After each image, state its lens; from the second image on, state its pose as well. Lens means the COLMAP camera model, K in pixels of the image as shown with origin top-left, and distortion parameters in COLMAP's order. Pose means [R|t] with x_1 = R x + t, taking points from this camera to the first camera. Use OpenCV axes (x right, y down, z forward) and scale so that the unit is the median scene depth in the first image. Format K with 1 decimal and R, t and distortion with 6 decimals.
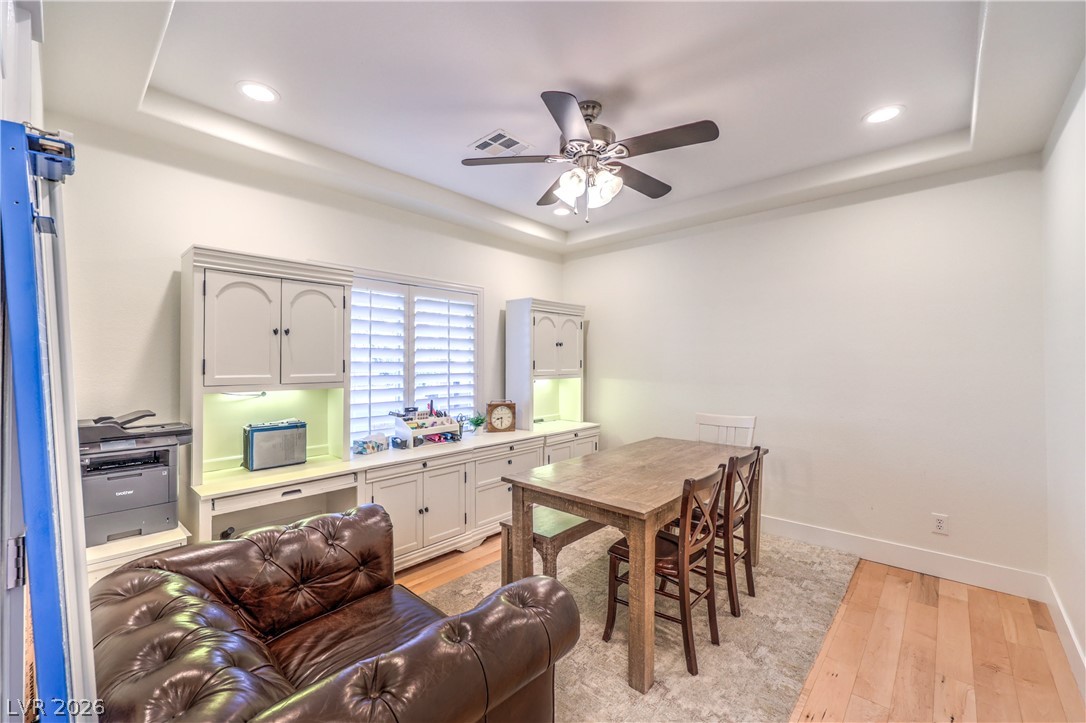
lens RADIAL K [[440.8, 0, 542.8], [0, 440.8, 360.5], [0, 0, 1]] dist [0.001552, -0.000040]
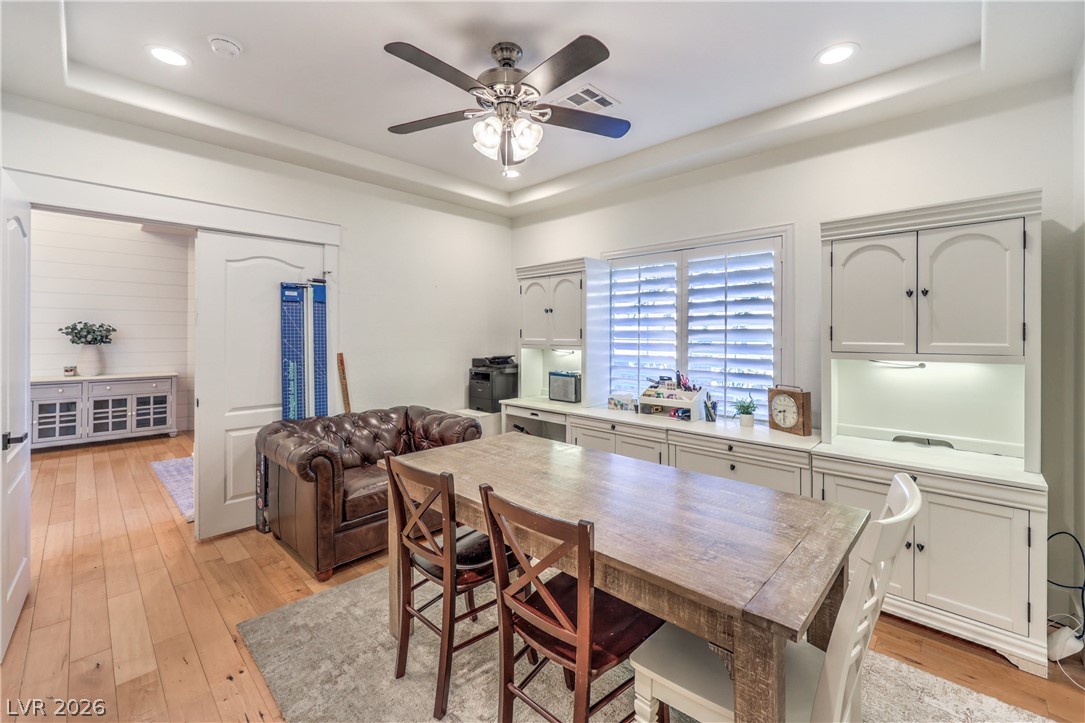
lens RADIAL K [[440.4, 0, 538.8], [0, 440.4, 335.7], [0, 0, 1]] dist [0.001552, -0.000040]
pose [[-0.018993, 0.009705, -0.999773, 0.680627], [0.009635, 0.999908, 0.009523, 0.003915], [0.999773, -0.009452, -0.019085, 0.723820]]
